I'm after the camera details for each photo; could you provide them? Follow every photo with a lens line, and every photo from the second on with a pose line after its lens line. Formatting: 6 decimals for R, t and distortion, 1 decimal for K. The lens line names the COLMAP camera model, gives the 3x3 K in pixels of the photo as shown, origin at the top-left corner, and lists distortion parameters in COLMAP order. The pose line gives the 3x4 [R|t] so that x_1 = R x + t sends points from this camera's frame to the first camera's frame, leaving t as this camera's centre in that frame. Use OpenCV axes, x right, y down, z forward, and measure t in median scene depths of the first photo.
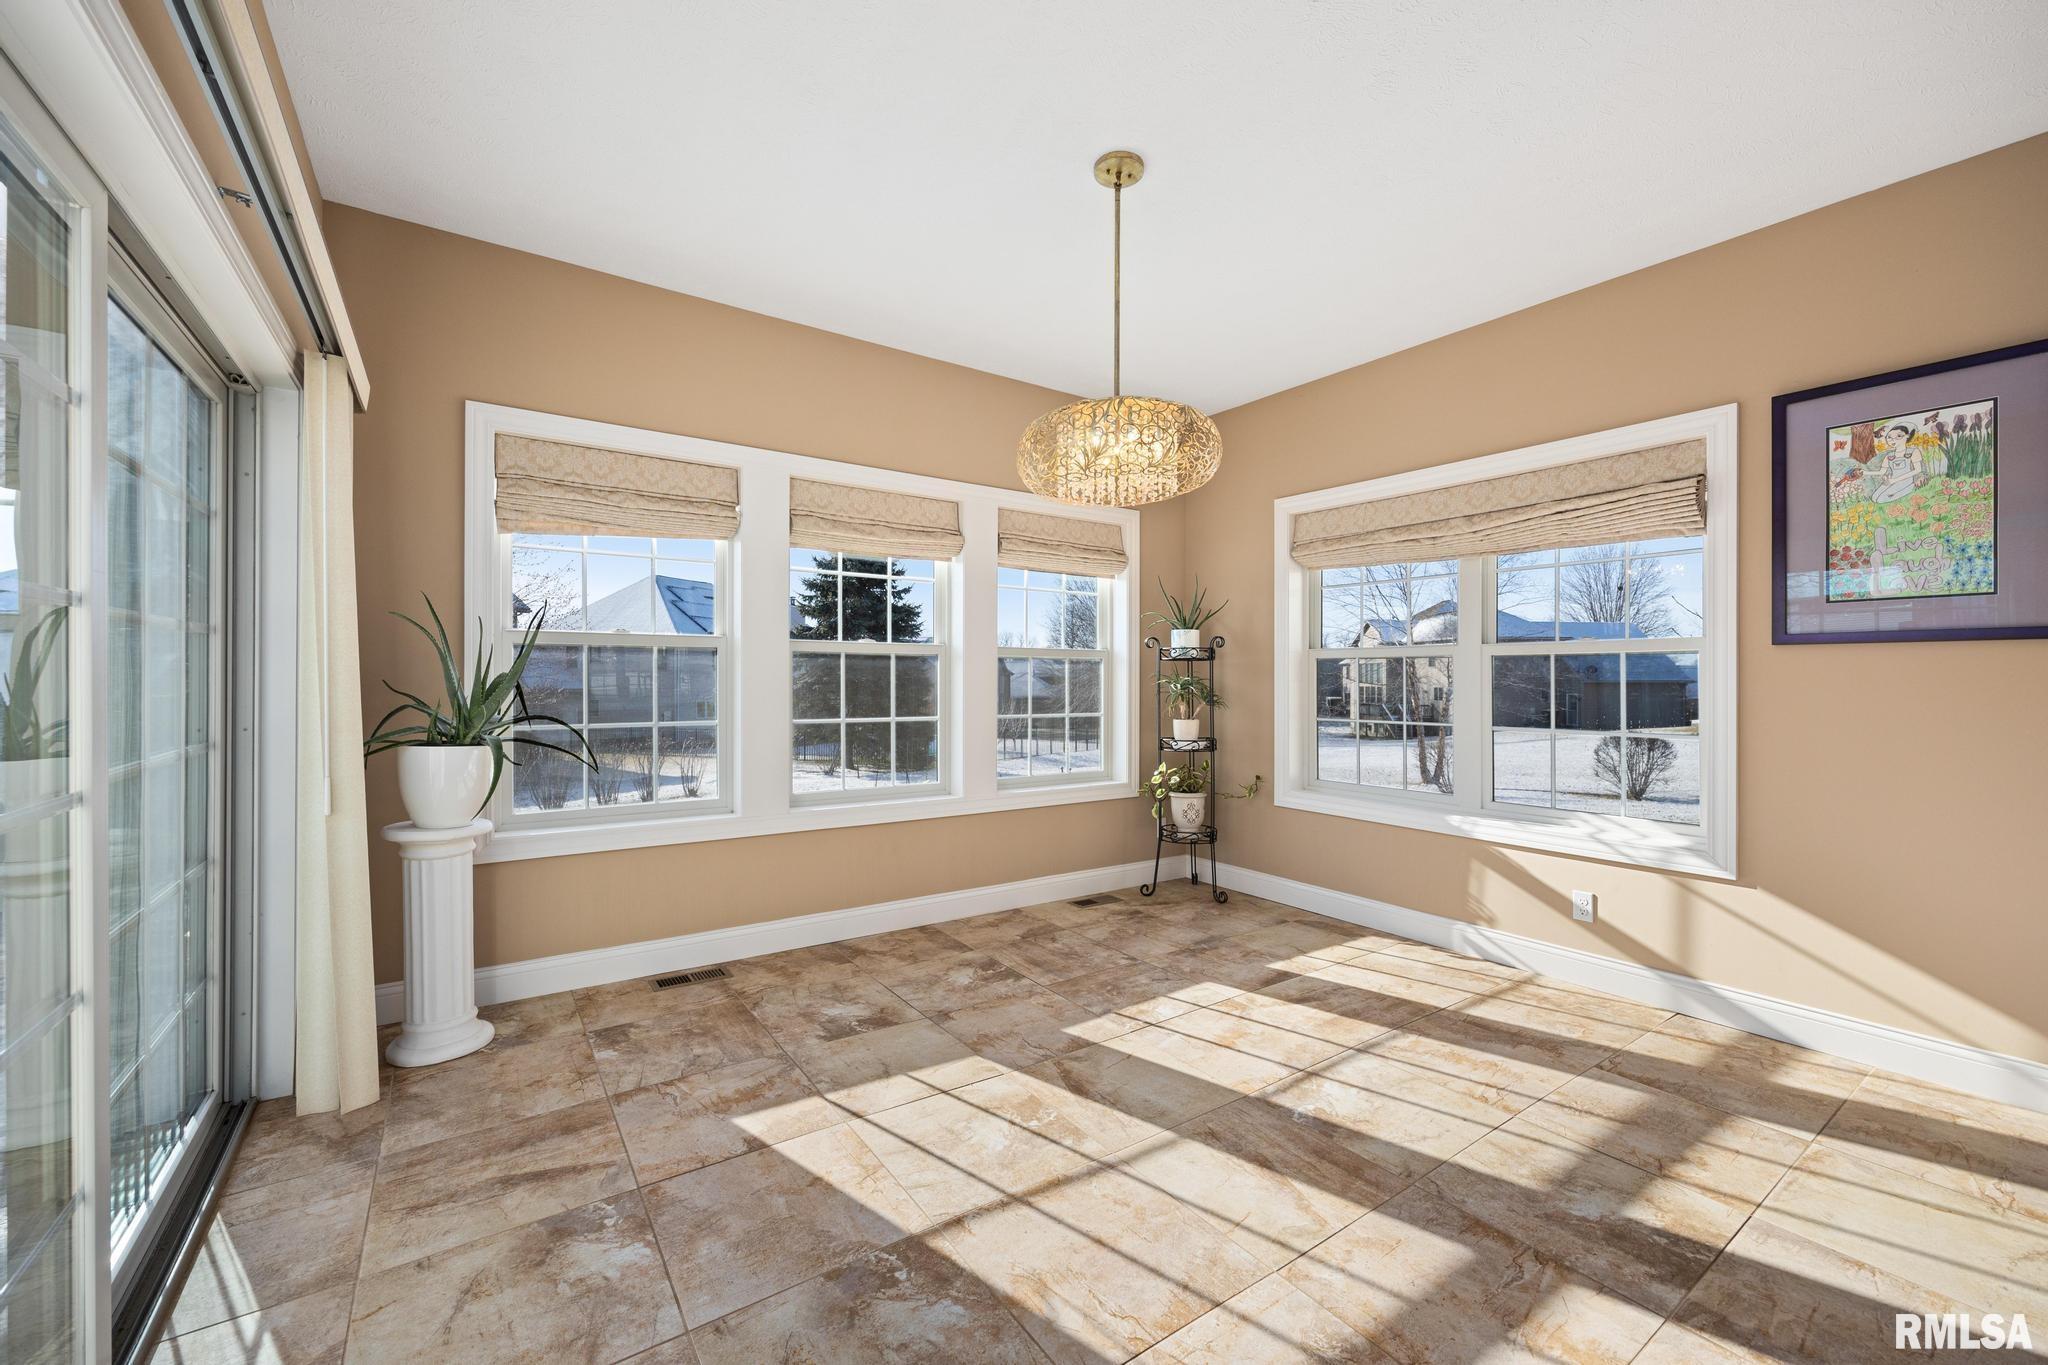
lens RADIAL K [[839.2, 0, 1038.2], [0, 839.2, 677.0], [0, 0, 1]] dist [0.002729, -0.000700]
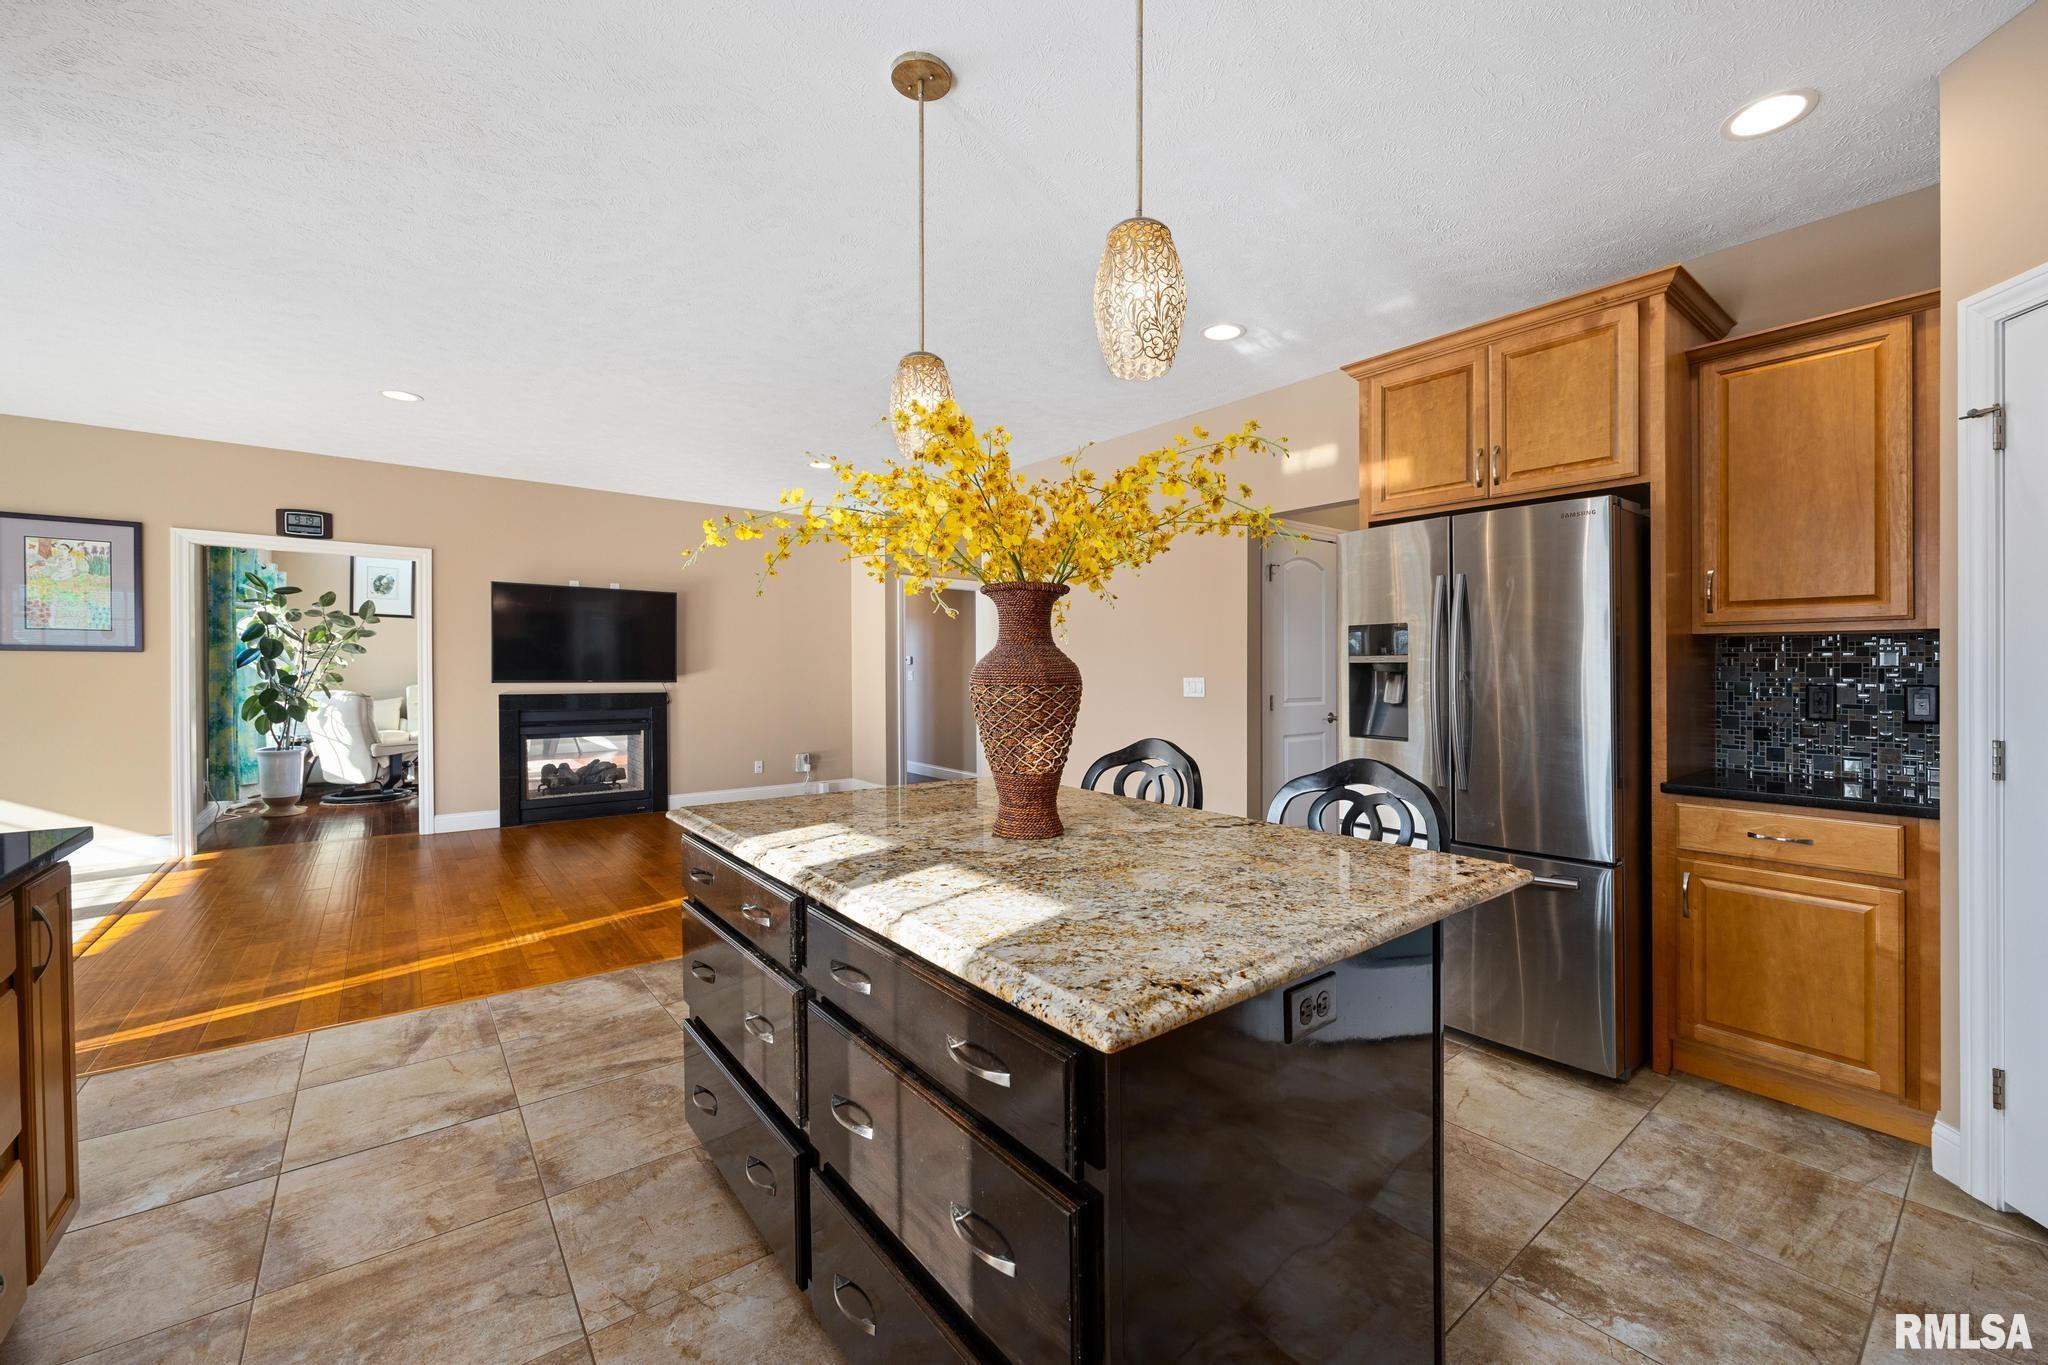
lens RADIAL K [[839.2, 0, 1026.7], [0, 839.2, 669.2], [0, 0, 1]] dist [0.002729, -0.000700]
pose [[-0.045119, -0.014599, 0.998875, -1.055299], [-0.000025, 0.999893, 0.014613, -0.026082], [-0.998982, 0.000634, -0.045114, -1.164378]]
